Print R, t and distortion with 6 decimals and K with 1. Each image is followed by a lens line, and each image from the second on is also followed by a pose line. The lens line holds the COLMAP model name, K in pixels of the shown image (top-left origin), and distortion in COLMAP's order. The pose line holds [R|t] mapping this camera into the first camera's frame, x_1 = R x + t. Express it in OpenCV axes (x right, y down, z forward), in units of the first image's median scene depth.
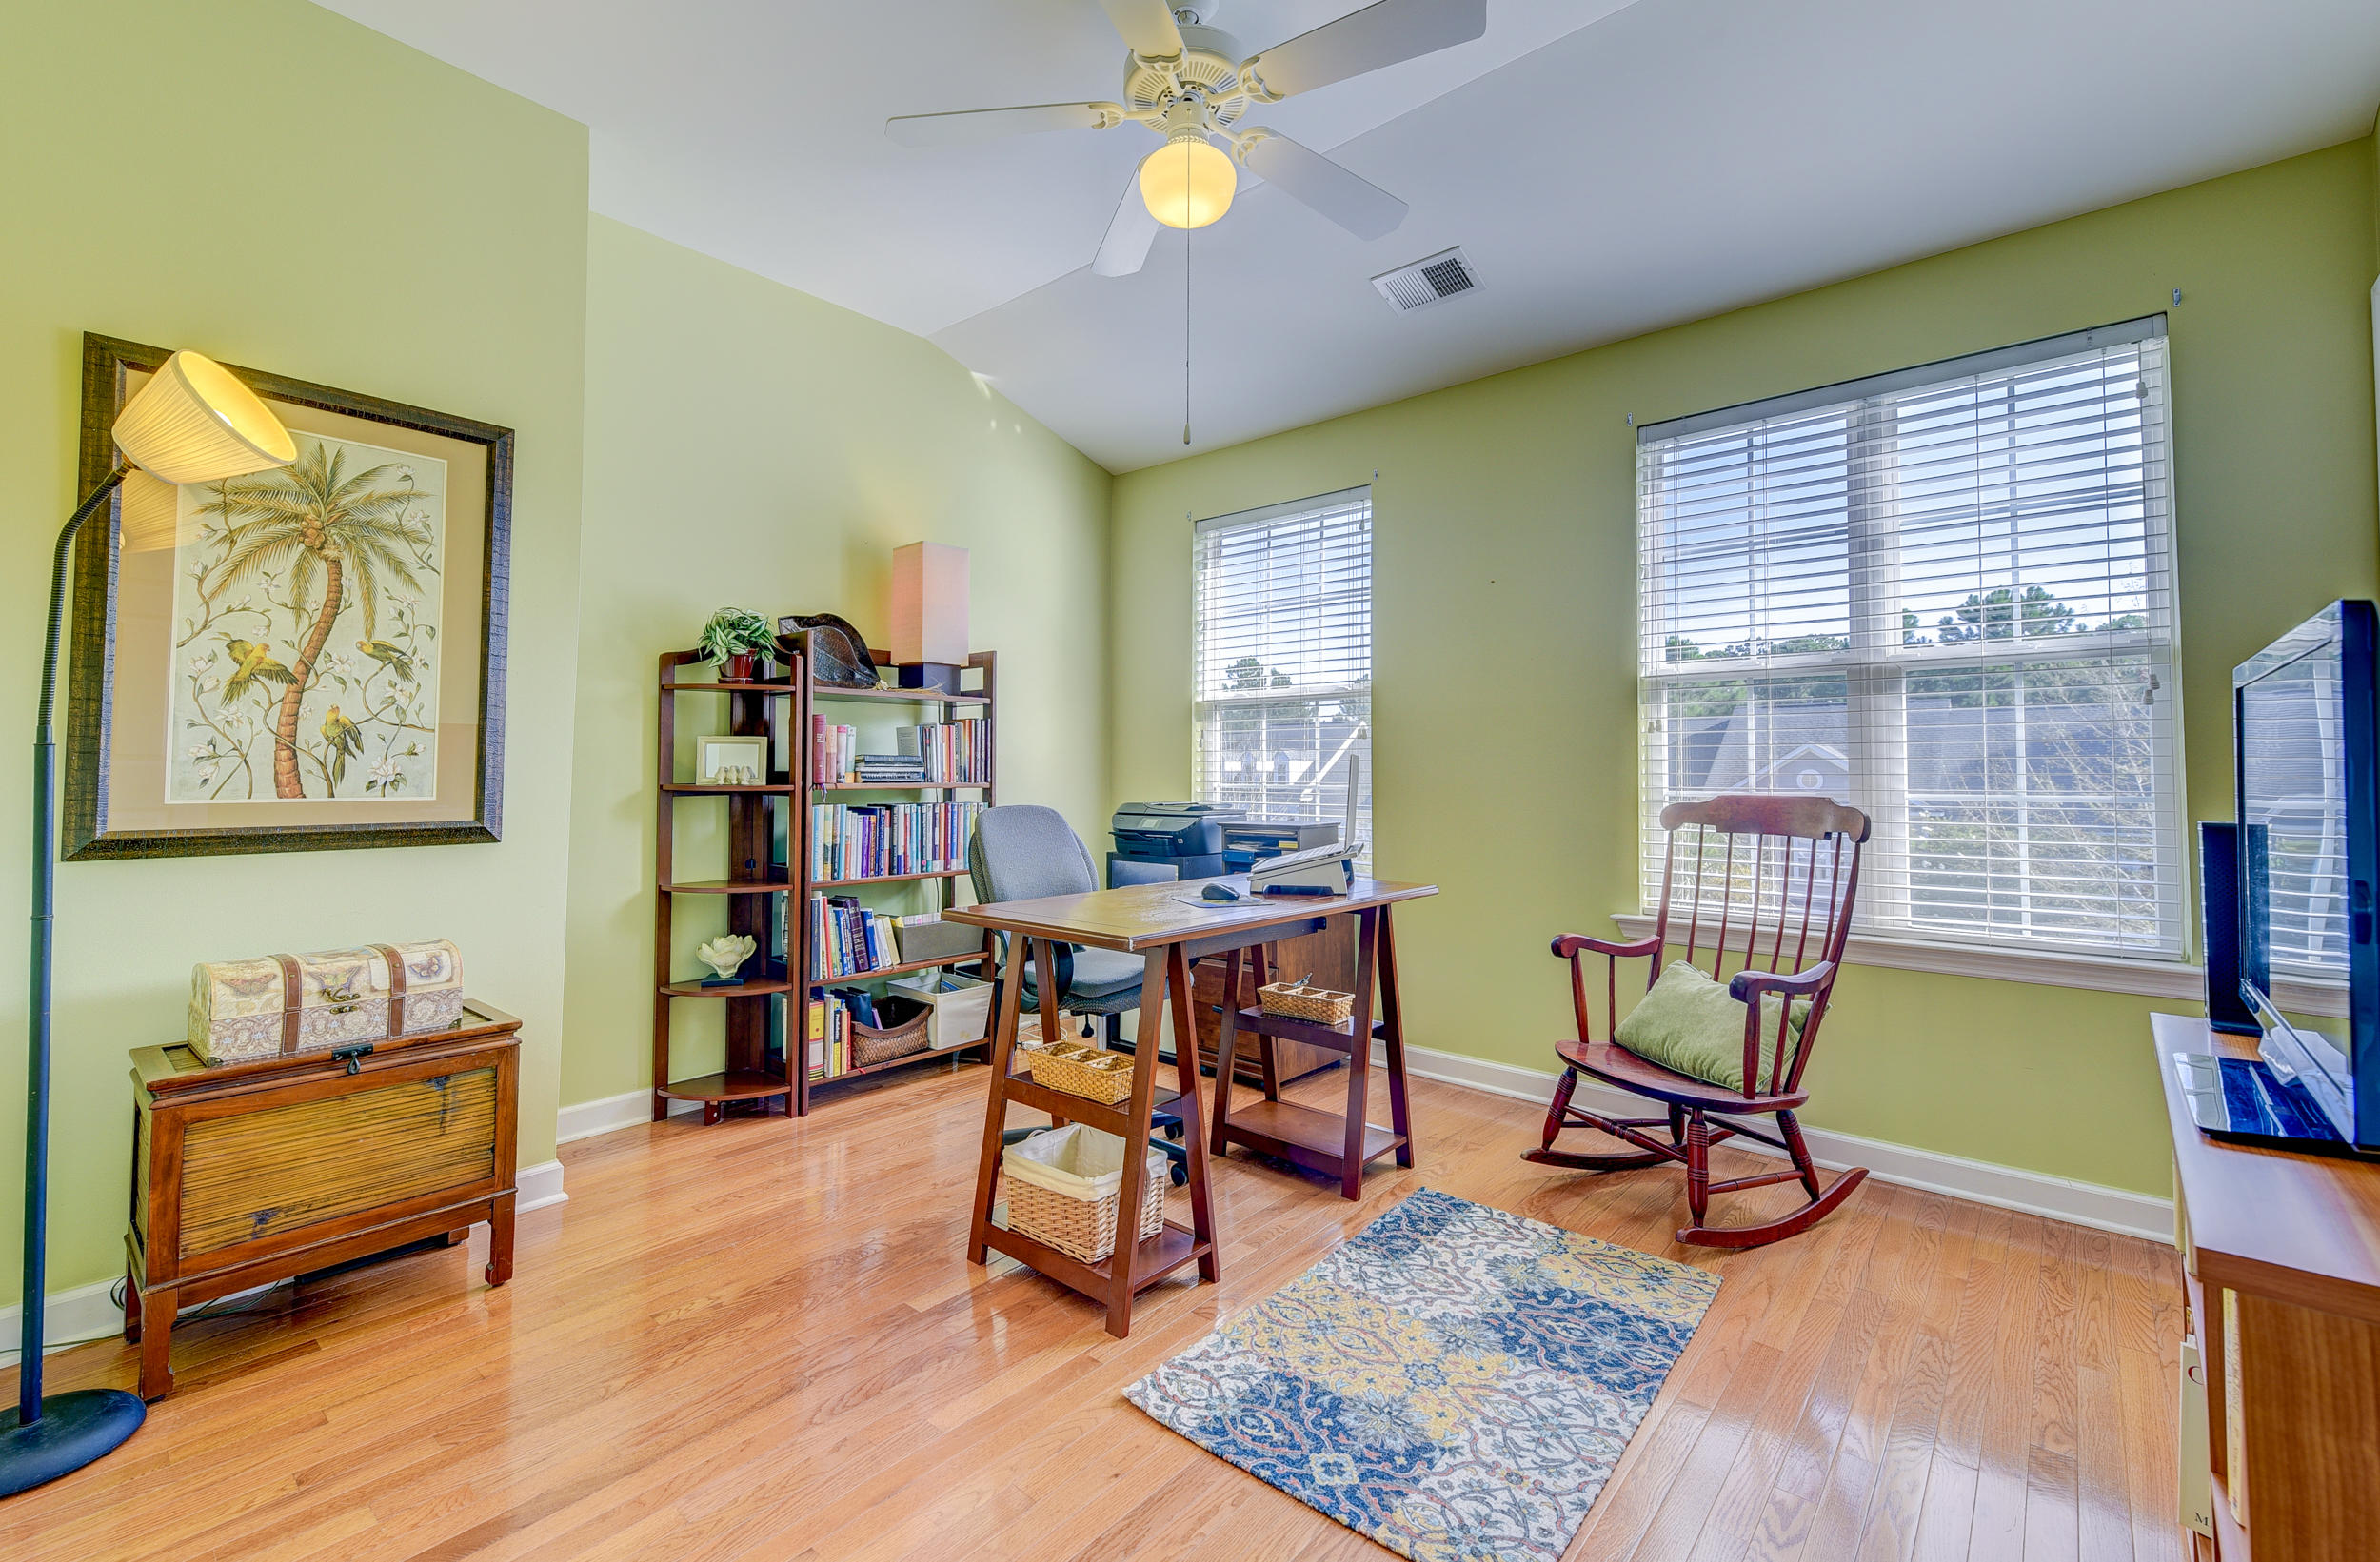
lens RADIAL K [[973.4, 0, 1199.4], [0, 973.4, 737.7], [0, 0, 1]] dist [0.011298, -0.000154]
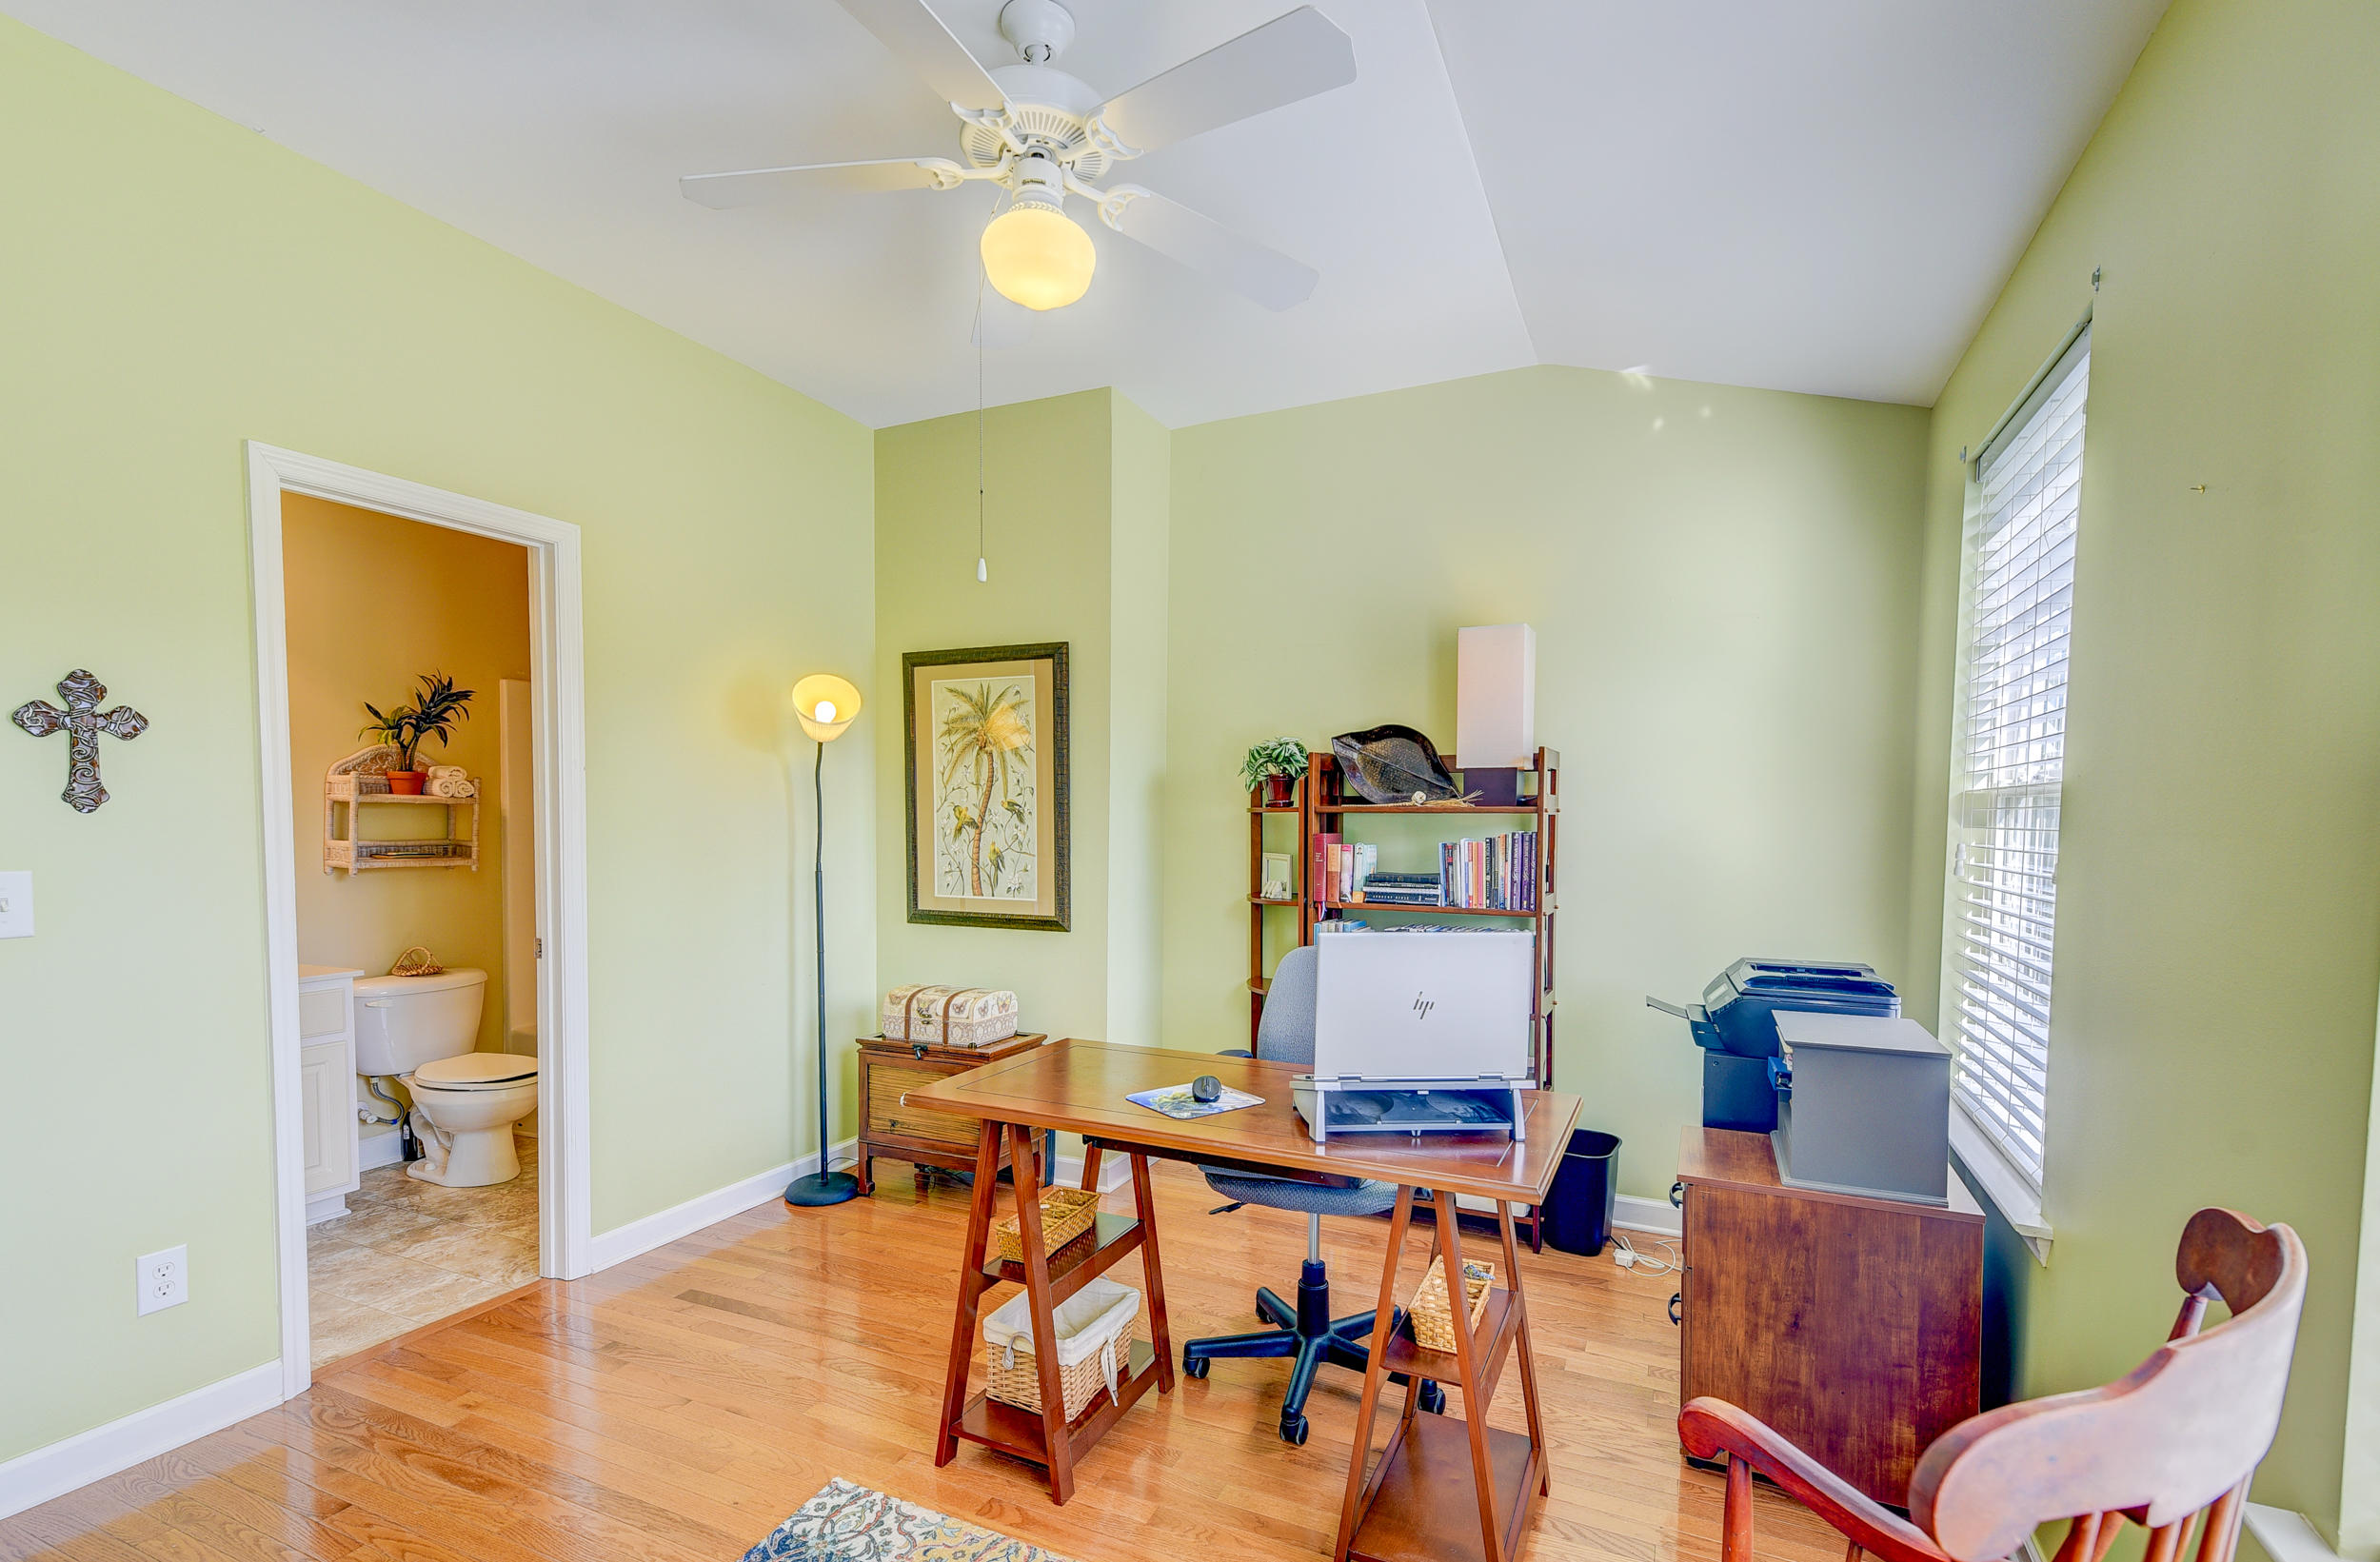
lens RADIAL K [[1050.4, 0, 1225.9], [0, 1050.4, 869.6], [0, 0, 1]] dist [0.003806, 0.000251]
pose [[0.297494, 0.047779, -0.953527, 0.920944], [0.026031, 0.997970, 0.058127, -0.077254], [0.954369, -0.042114, 0.295646, 0.848156]]
